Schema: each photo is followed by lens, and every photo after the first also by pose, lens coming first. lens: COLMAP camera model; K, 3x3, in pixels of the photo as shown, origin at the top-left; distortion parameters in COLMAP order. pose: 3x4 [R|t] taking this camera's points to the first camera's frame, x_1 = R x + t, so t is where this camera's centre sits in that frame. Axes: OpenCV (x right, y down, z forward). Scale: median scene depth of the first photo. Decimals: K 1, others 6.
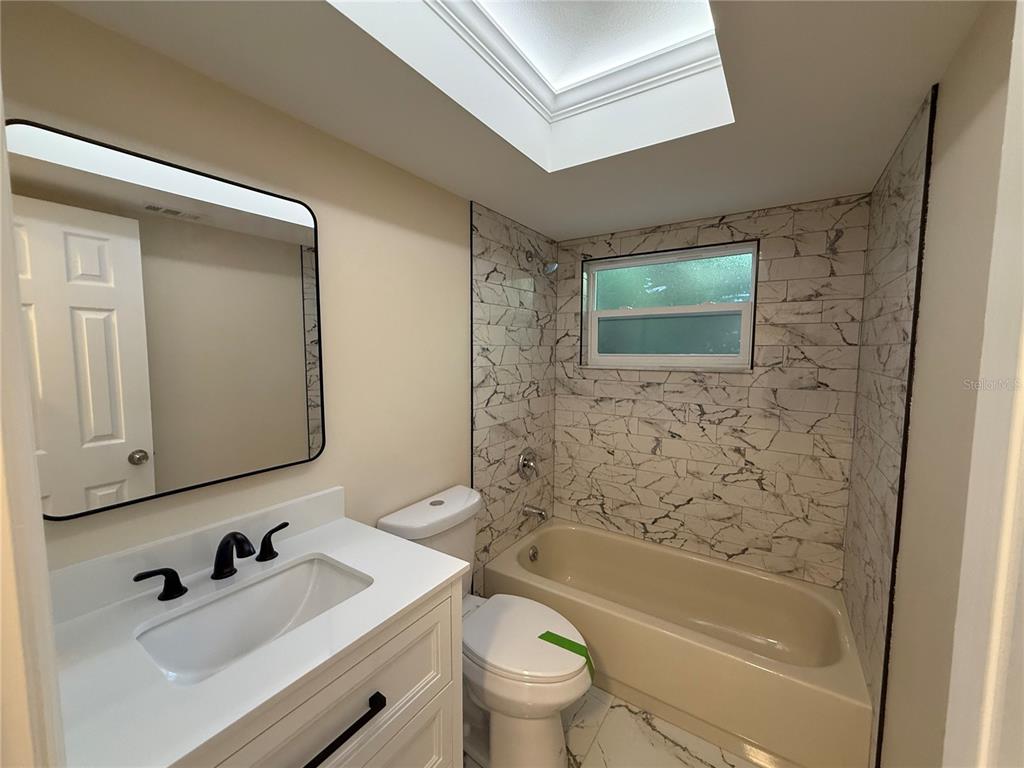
lens RADIAL K [[409.7, 0, 510.2], [0, 409.7, 383.0], [0, 0, 1]] dist [-0.001111, 0.000647]
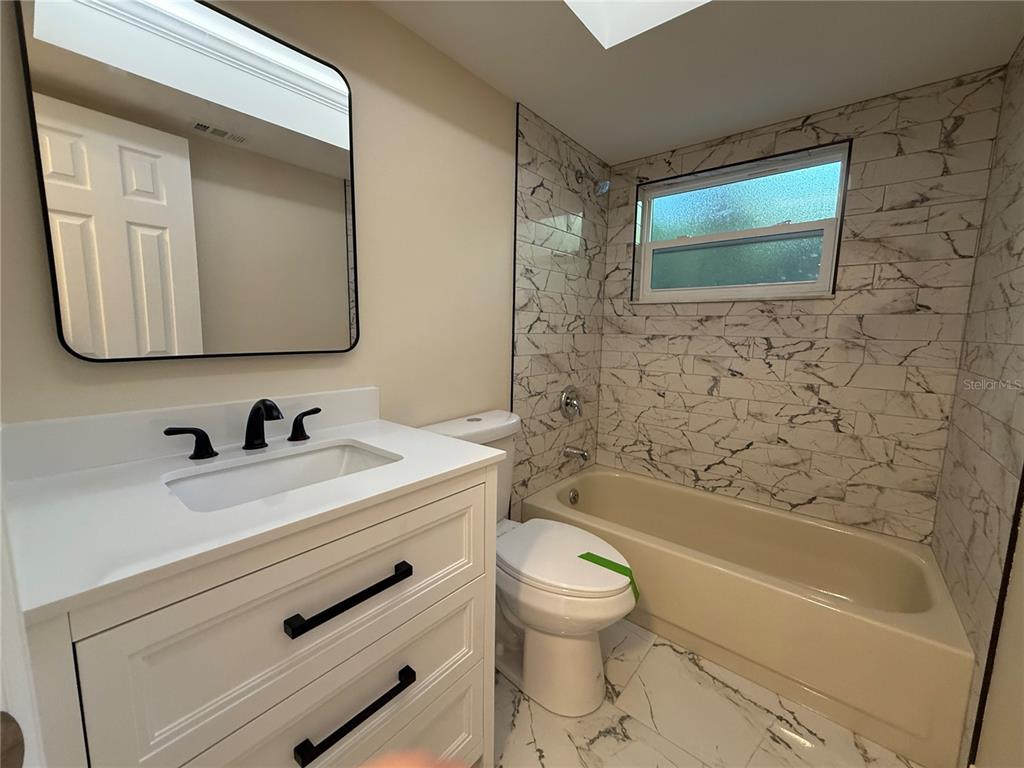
lens RADIAL K [[409.7, 0, 510.7], [0, 409.7, 385.2], [0, 0, 1]] dist [-0.001111, 0.000647]
pose [[0.994454, 0.027847, -0.101422, -0.000030], [-0.023308, 0.998685, 0.045664, 0.145609], [0.102560, -0.043047, 0.993795, 0.056075]]
